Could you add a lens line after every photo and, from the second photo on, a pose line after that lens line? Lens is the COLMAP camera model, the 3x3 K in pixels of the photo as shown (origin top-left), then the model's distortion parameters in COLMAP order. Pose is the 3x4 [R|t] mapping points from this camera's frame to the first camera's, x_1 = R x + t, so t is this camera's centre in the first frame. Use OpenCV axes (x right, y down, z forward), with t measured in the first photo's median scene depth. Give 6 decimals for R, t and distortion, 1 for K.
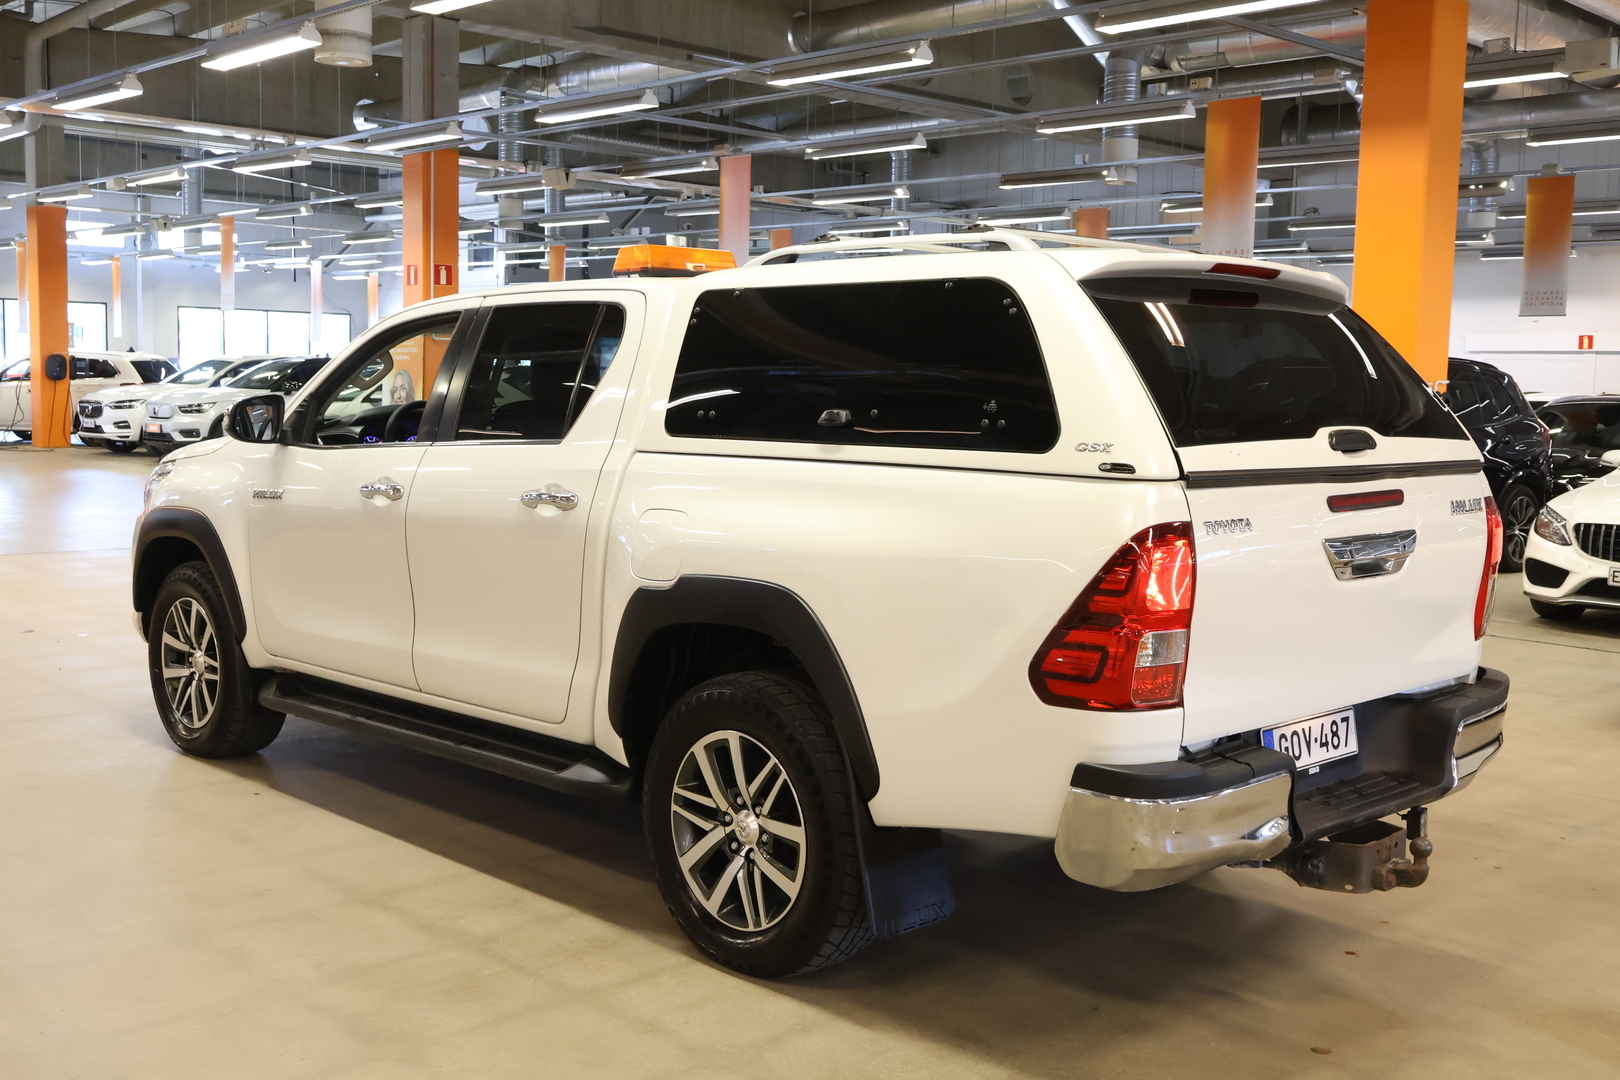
lens RADIAL K [[1687.9, 0, 810.0], [0, 1687.9, 540.0], [0, 0, 1]] dist [0.010662, 0.010322]
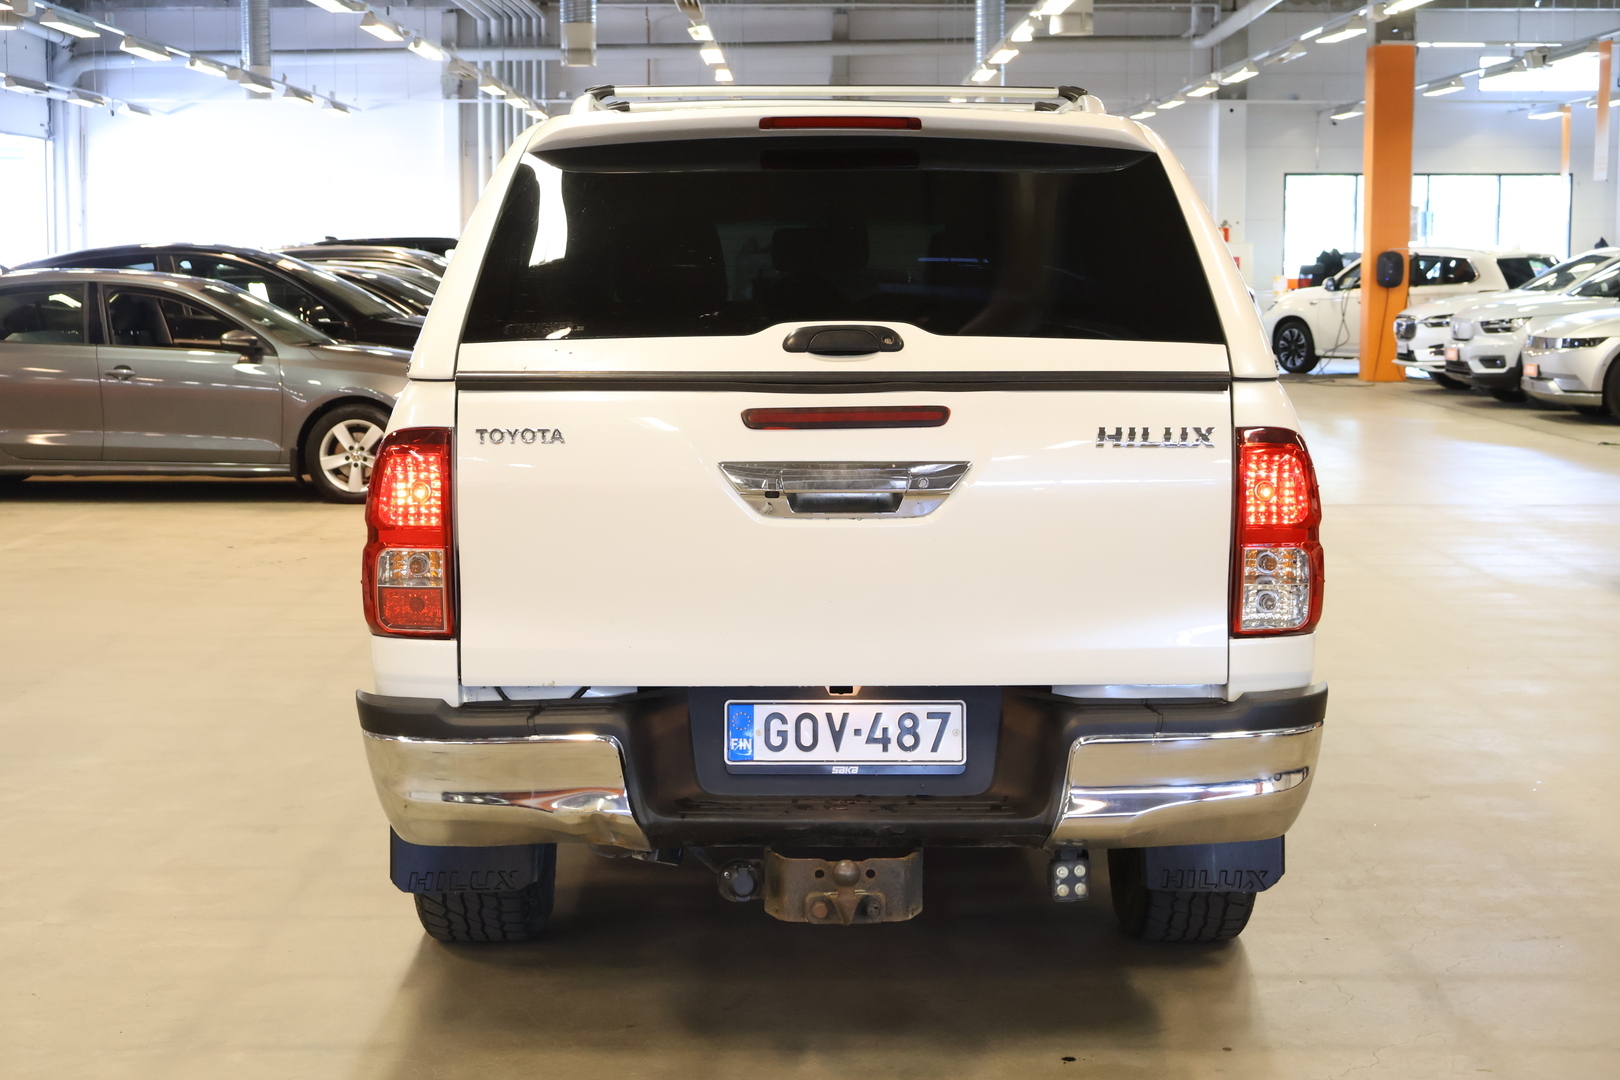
lens RADIAL K [[2674.1, 0, 810.0], [0, 2674.1, 540.0], [0, 0, 1]] dist [0.008986, 0.060152]
pose [[0.720603, 0.051749, -0.691414, 1.100202], [-0.051639, 0.998447, 0.020910, 0.006992], [0.691422, 0.020636, 0.722156, 0.105741]]
